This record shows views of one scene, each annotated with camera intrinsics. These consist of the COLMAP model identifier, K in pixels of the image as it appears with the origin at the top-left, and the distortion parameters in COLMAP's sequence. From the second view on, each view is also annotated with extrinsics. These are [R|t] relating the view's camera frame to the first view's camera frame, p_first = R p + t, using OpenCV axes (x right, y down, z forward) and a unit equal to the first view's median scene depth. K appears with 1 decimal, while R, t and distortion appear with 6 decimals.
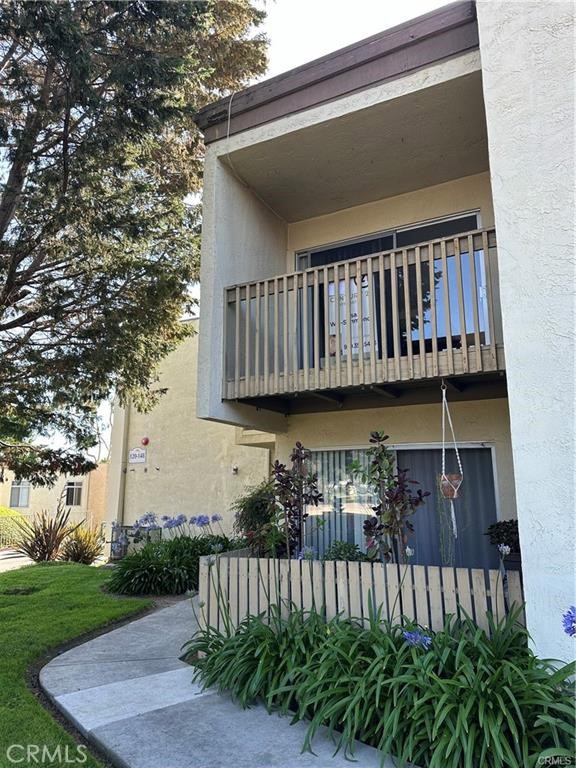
lens RADIAL K [[540.9, 0, 289.8], [0, 540.9, 383.8], [0, 0, 1]] dist [0.023436, -0.039648]
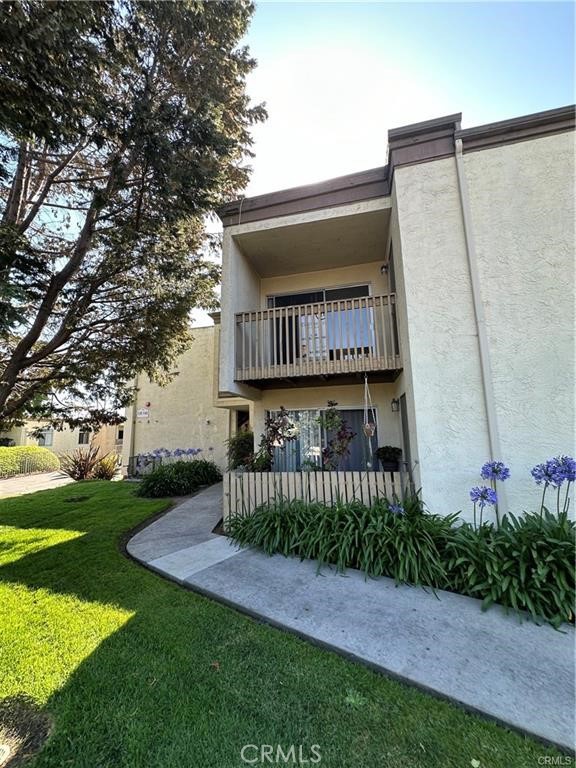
lens RADIAL K [[307.1, 0, 287.4], [0, 307.1, 382.0], [0, 0, 1]] dist [-0.015198, 0.000478]
pose [[0.971959, 0.022249, 0.234096, -0.200997], [-0.029817, 0.999139, 0.028839, 0.001727], [-0.233252, -0.035010, 0.971786, 0.031217]]
